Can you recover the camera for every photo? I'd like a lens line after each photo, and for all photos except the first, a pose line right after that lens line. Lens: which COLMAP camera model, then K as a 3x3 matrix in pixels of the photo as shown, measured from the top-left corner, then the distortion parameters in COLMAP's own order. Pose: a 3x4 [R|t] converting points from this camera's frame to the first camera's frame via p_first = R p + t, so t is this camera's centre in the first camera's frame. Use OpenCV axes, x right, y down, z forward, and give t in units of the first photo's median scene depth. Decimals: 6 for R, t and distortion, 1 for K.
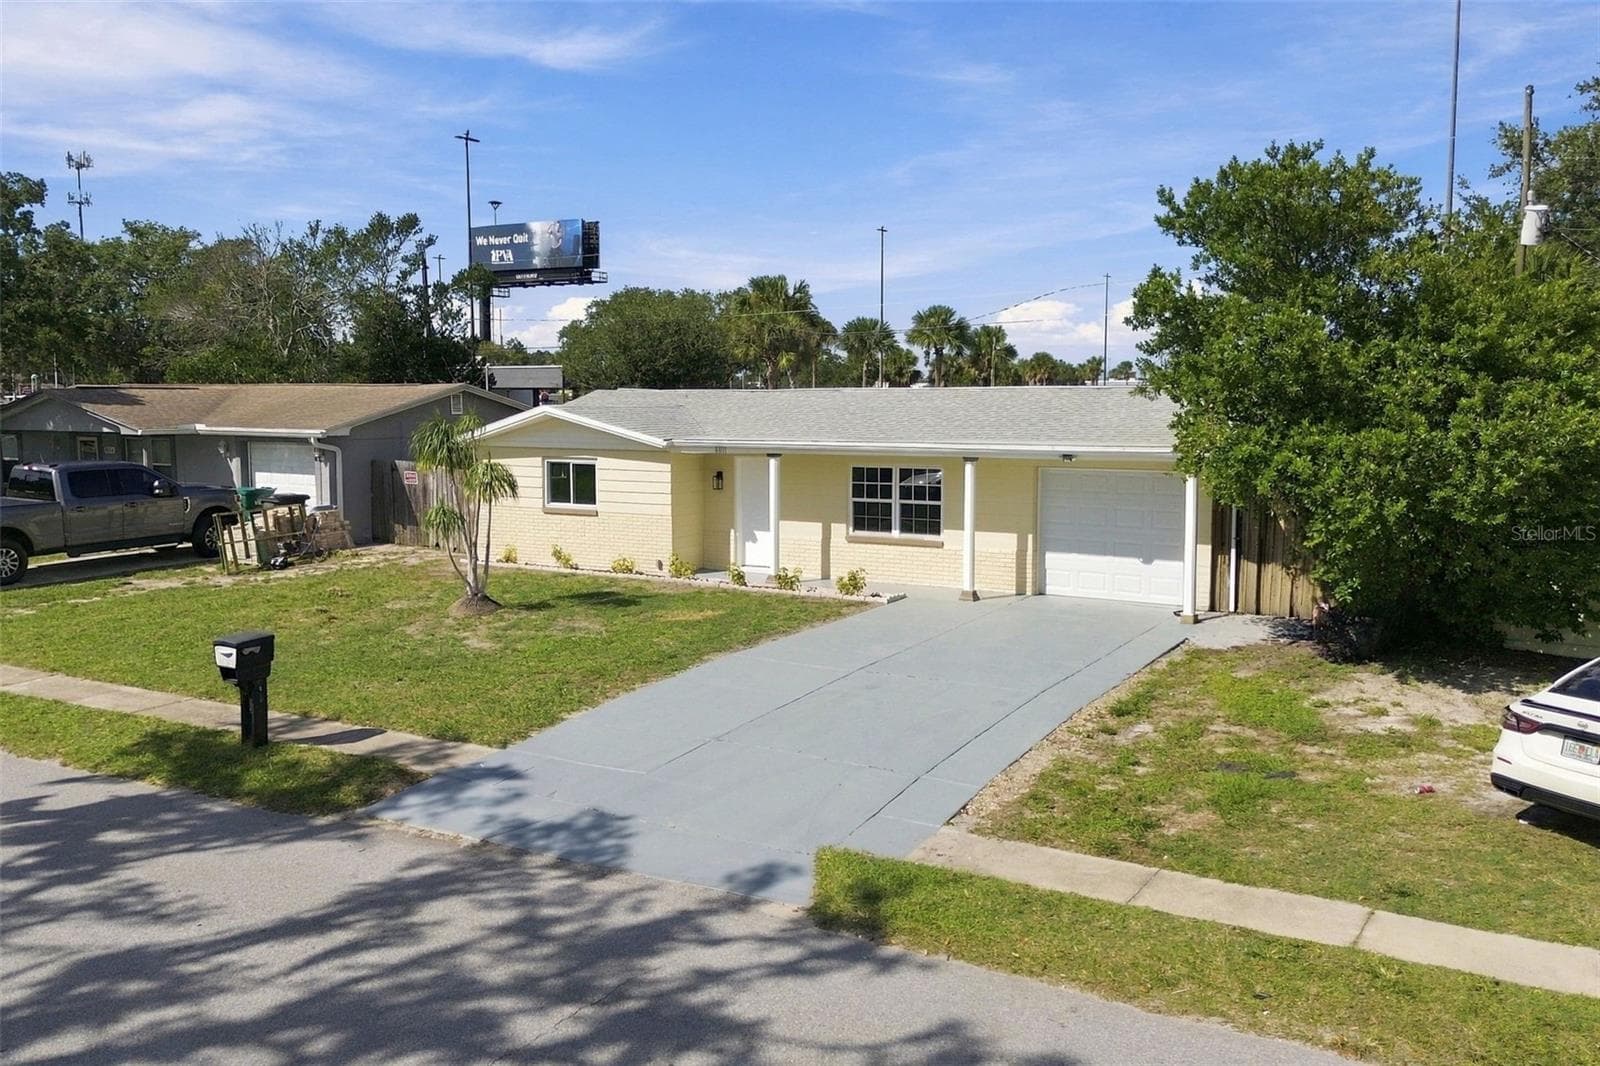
lens RADIAL K [[1358.6, 0, 788.0], [0, 1358.6, 537.8], [0, 0, 1]] dist [0.084044, -0.041186]
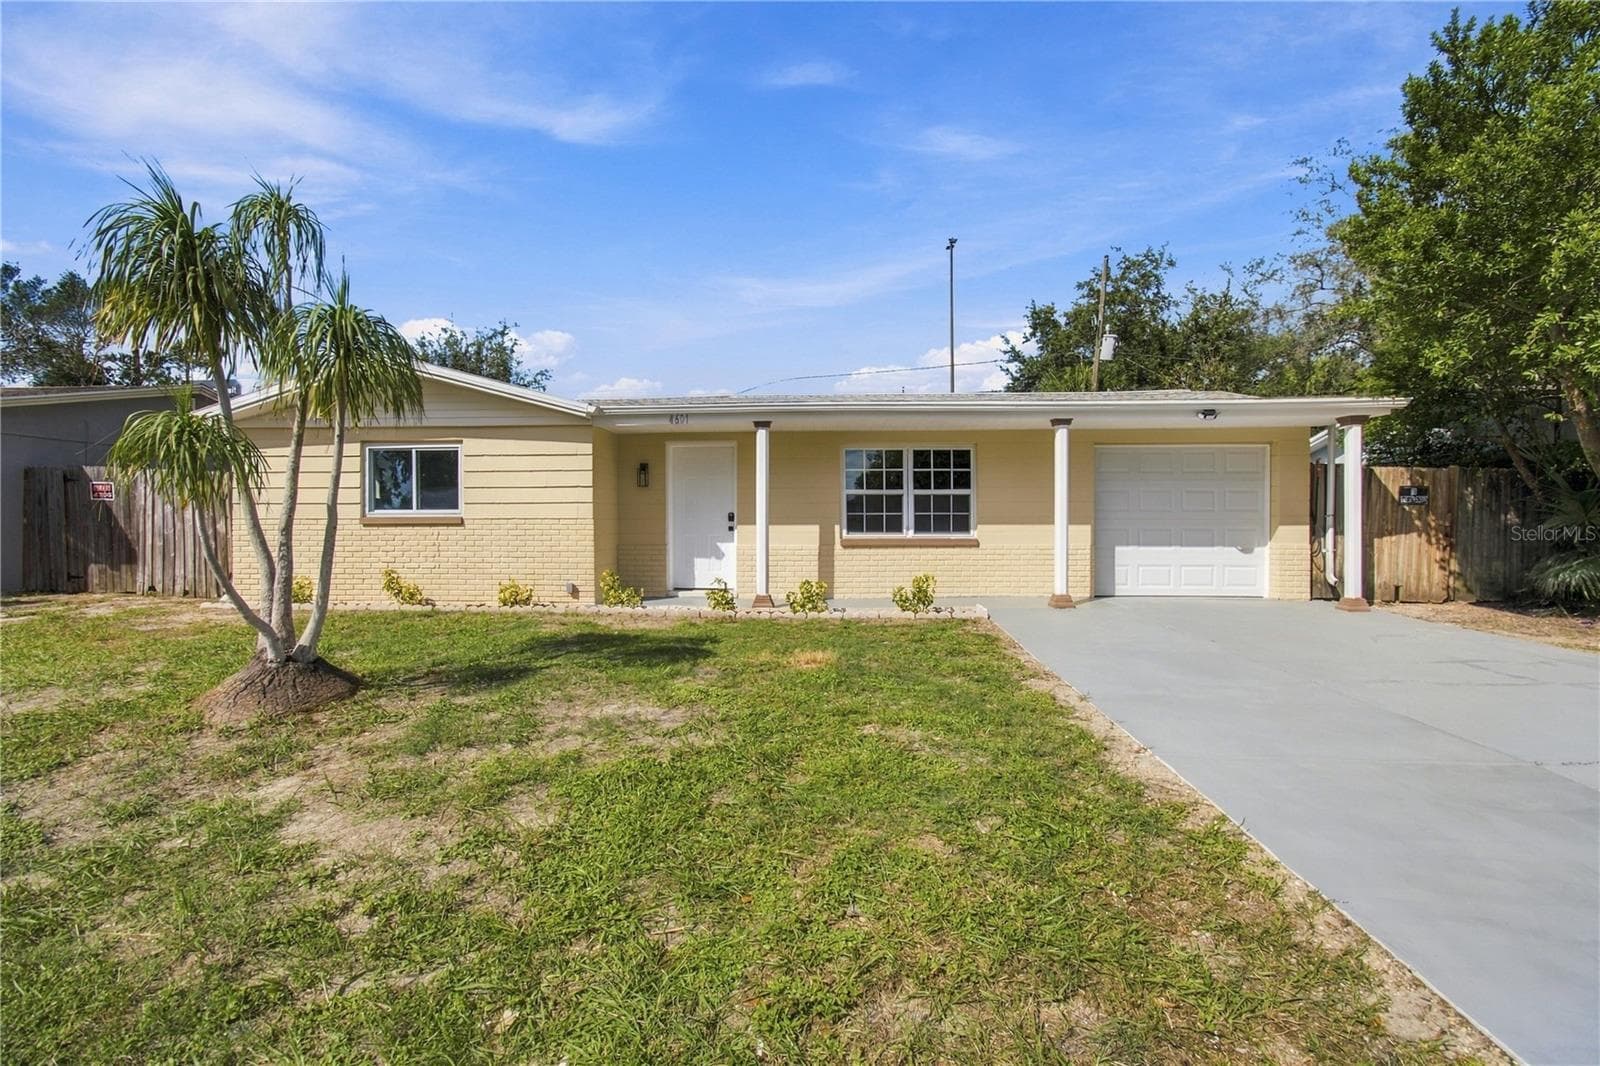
lens RADIAL K [[719.3, 0, 803.6], [0, 719.3, 522.5], [0, 0, 1]] dist [-0.003284, 0.002351]
pose [[0.879498, -0.000815, 0.475902, -0.167515], [0.050623, 0.994485, -0.091850, 0.024866], [-0.473203, 0.104873, 0.874689, 0.632639]]
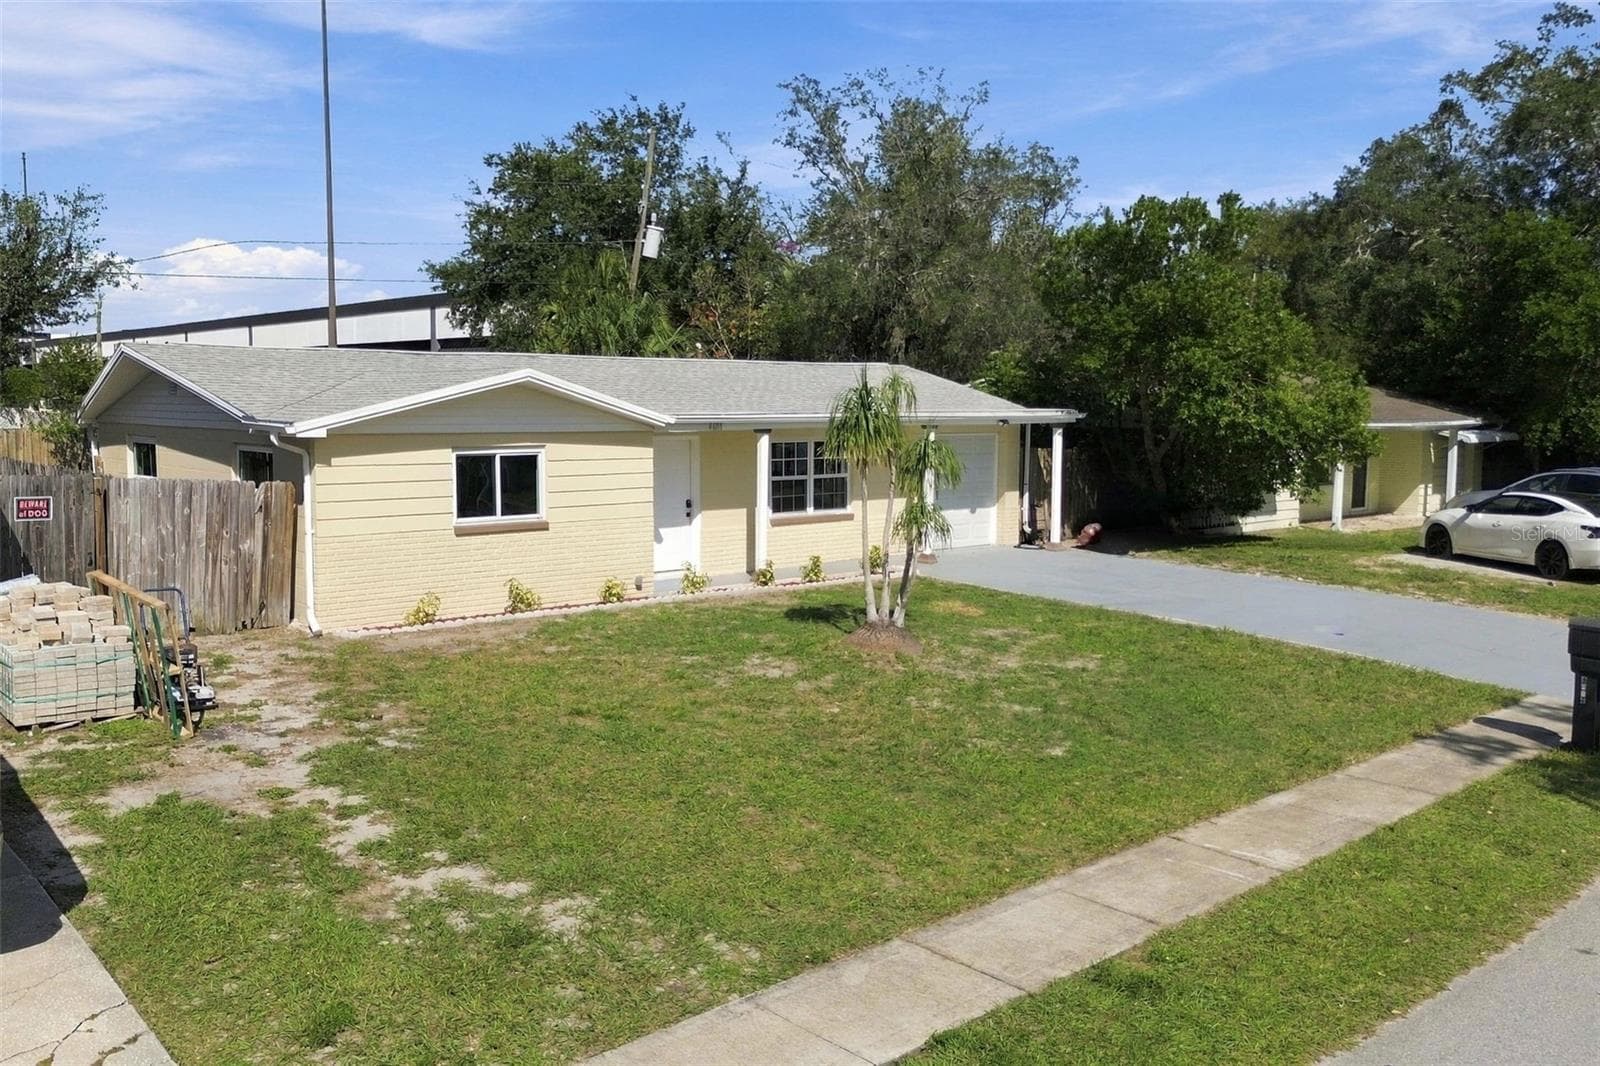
lens RADIAL K [[1358.6, 0, 752.8], [0, 1358.6, 514.4], [0, 0, 1]] dist [0.084044, -0.041186]
pose [[0.297902, -0.080667, 0.951182, -0.792100], [0.088987, 0.994431, 0.056465, -0.055115], [-0.950440, 0.067822, 0.303421, 0.720868]]
